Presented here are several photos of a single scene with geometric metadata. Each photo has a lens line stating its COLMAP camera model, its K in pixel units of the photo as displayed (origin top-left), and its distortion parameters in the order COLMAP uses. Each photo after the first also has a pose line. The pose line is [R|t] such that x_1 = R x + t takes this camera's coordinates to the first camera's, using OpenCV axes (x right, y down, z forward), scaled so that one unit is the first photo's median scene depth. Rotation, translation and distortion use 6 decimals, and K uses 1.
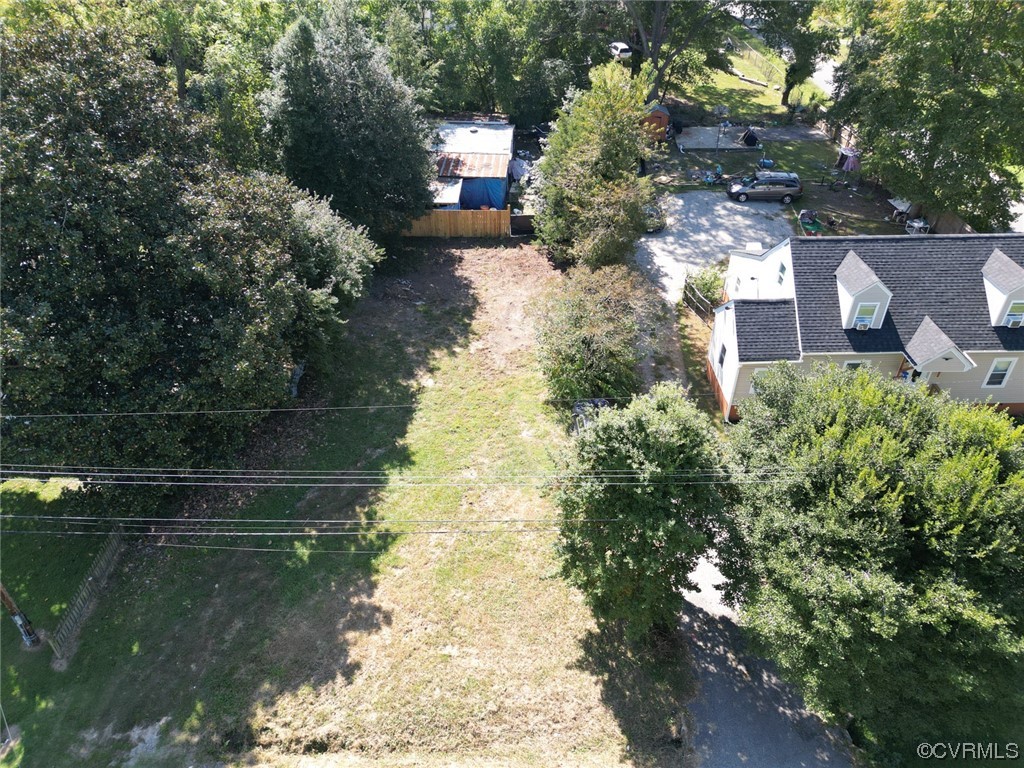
lens RADIAL K [[716.0, 0, 514.8], [0, 716.0, 383.4], [0, 0, 1]] dist [0.072566, -0.078790]
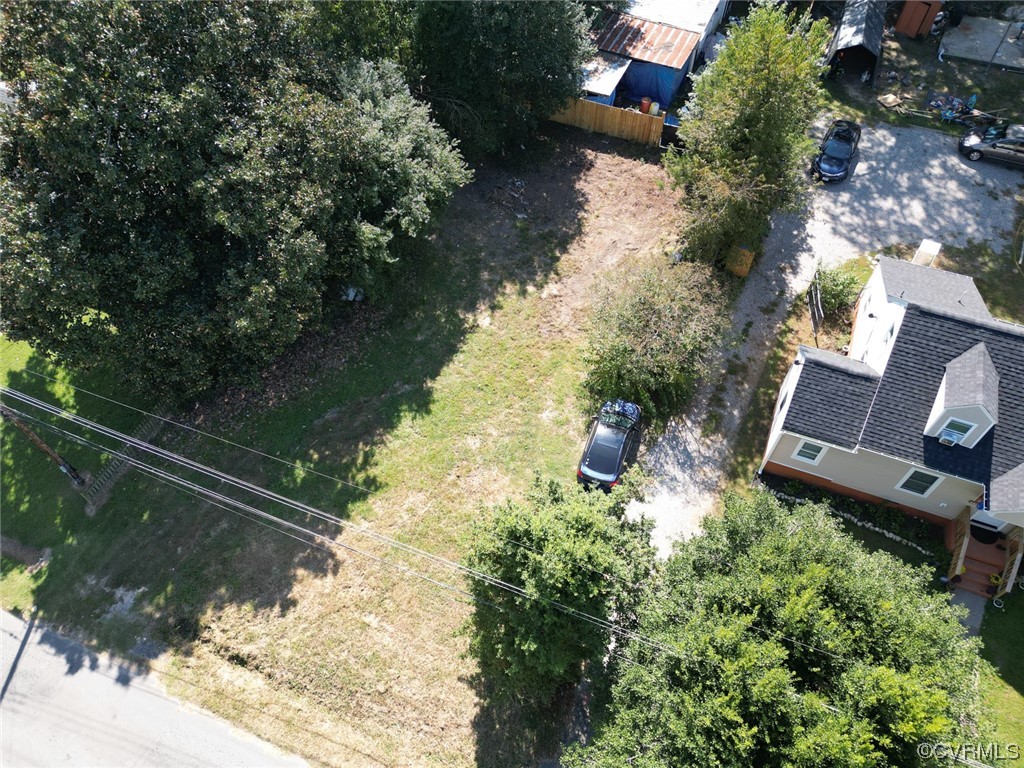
lens RADIAL K [[716.0, 0, 514.8], [0, 716.0, 383.4], [0, 0, 1]] dist [0.072566, -0.078790]
pose [[0.921007, 0.312392, -0.232717, 0.190245], [-0.230258, 0.918446, 0.321617, -0.274189], [0.314208, -0.242626, 0.917827, 0.103184]]
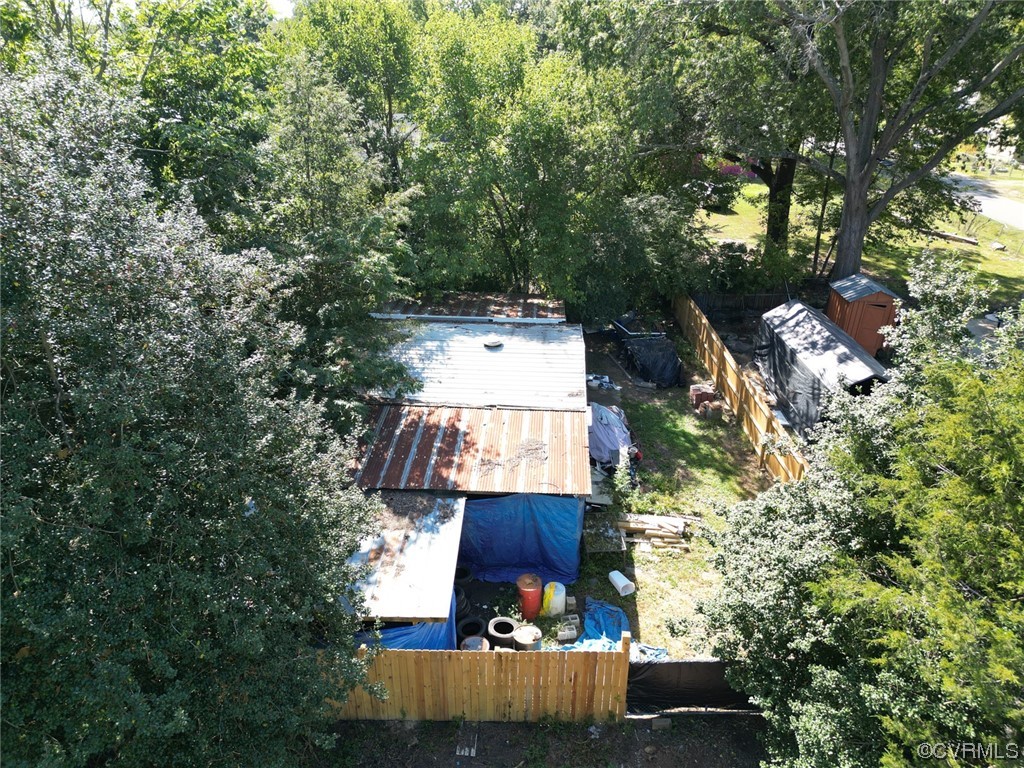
lens RADIAL K [[717.9, 0, 514.4], [0, 717.9, 383.1], [0, 0, 1]] dist [0.070386, -0.074865]
pose [[0.999989, 0.001709, 0.004324, -0.078934], [-0.000830, 0.980671, -0.195660, -0.423566], [-0.004575, 0.195655, 0.980662, 1.021622]]
